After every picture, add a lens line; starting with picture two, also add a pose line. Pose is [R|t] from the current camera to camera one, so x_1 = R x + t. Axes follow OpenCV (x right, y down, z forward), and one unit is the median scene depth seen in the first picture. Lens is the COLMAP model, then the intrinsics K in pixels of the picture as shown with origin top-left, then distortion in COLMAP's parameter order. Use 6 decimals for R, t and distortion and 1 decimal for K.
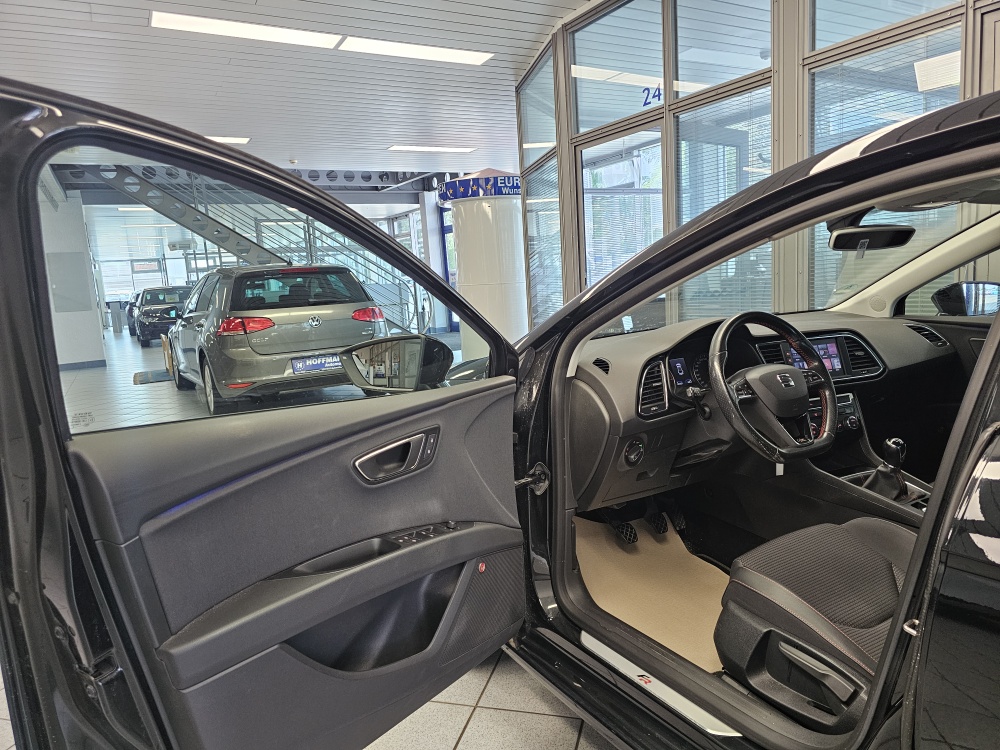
lens RADIAL K [[680.9, 0, 498.7], [0, 680.9, 375.8], [0, 0, 1]] dist [0.059973, -0.060074]
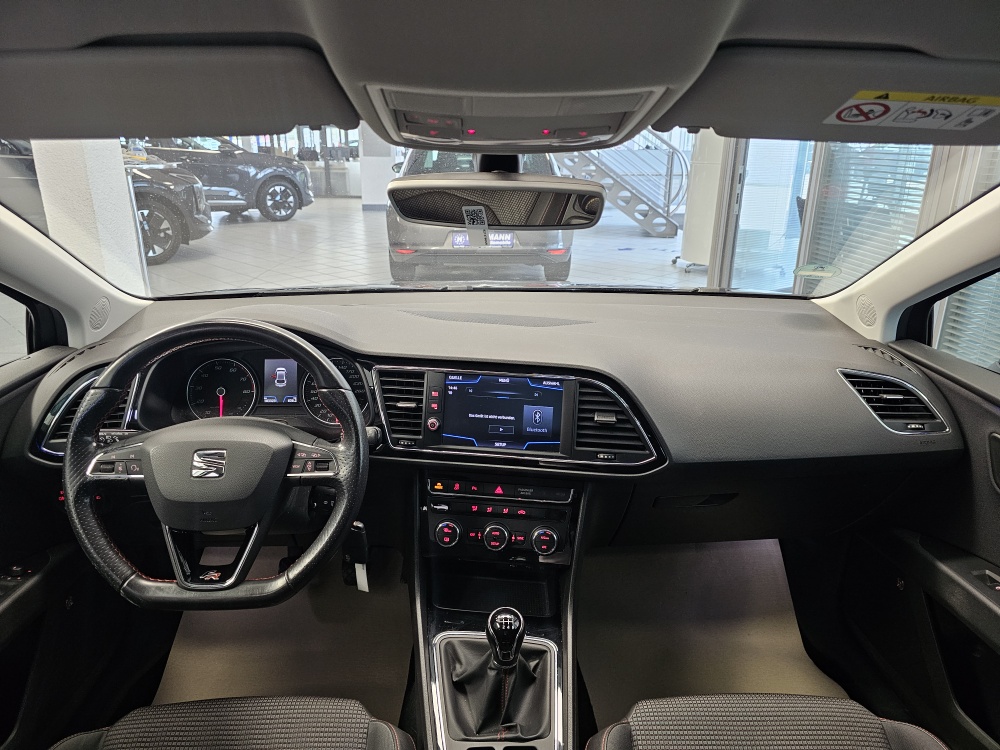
lens RADIAL K [[680.9, 0, 504.5], [0, 680.9, 364.3], [0, 0, 1]] dist [0.059973, -0.060074]
pose [[0.871498, 0.218431, -0.439065, 0.749213], [-0.136138, 0.967894, 0.211299, -0.190544], [0.471123, -0.124373, 0.873255, 0.578719]]
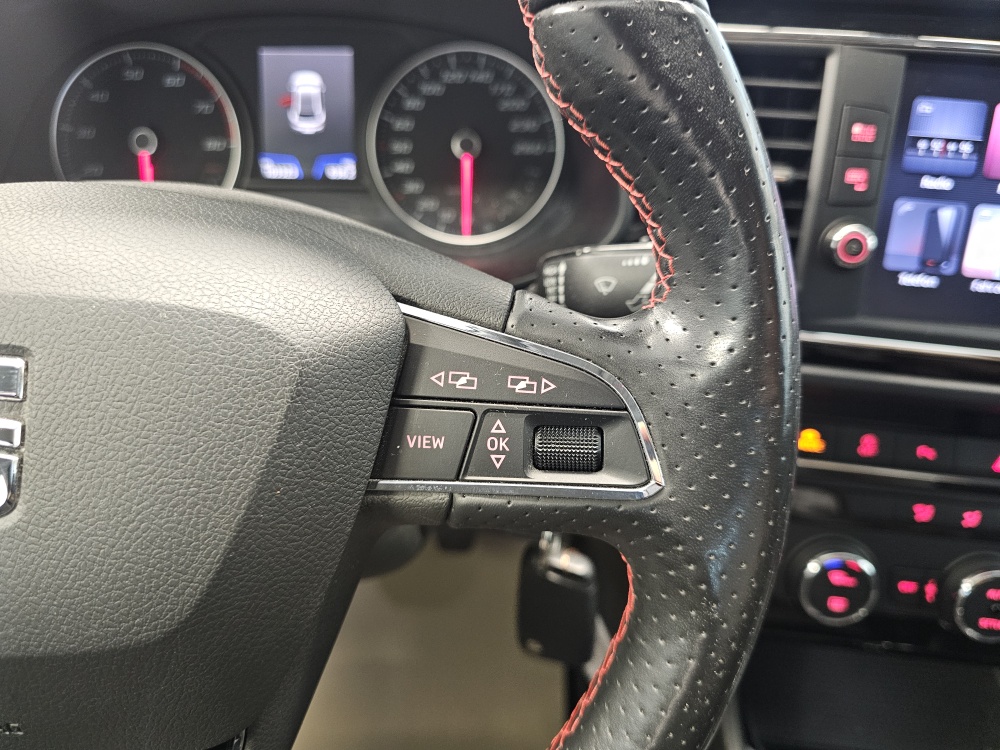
lens RADIAL K [[725.0, 0, 501.7], [0, 725.0, 360.6], [0, 0, 1]] dist [-0.026368, -0.008878]
pose [[0.846775, 0.332883, -0.414922, 0.461366], [-0.142571, 0.893484, 0.425864, -0.045943], [0.512489, -0.301455, 0.804040, 0.862299]]
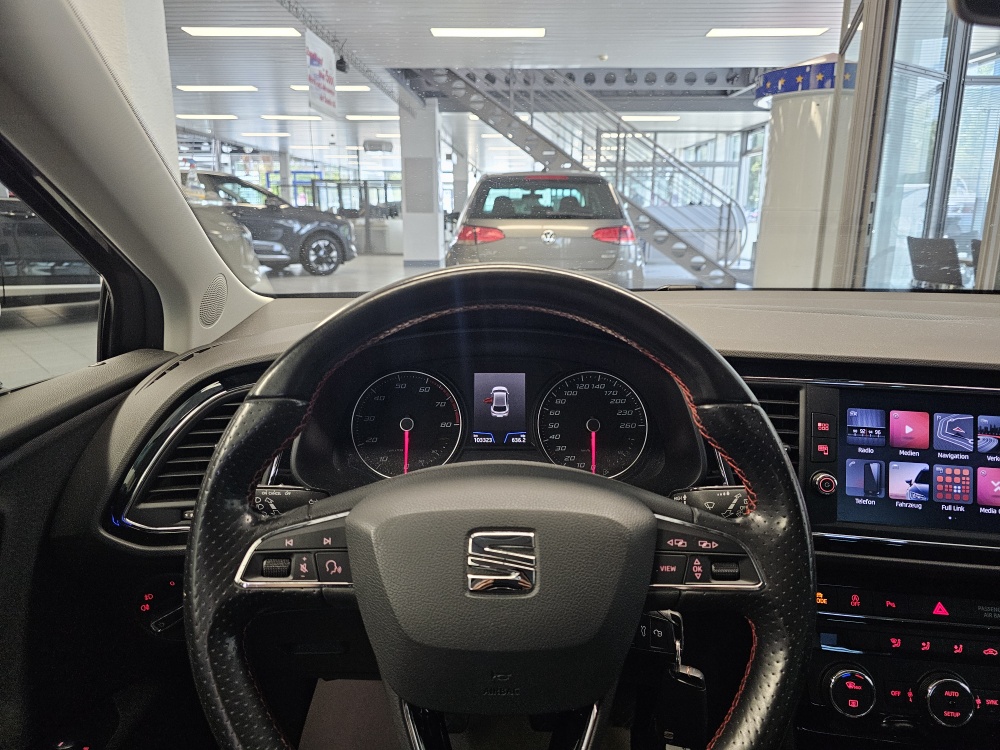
lens RADIAL K [[680.9, 0, 505.5], [0, 680.9, 365.4], [0, 0, 1]] dist [0.059973, -0.060074]
pose [[0.855992, 0.181297, -0.484157, 0.468974], [-0.135230, 0.982409, 0.128786, -0.083422], [0.498989, -0.044767, 0.865451, 0.706851]]
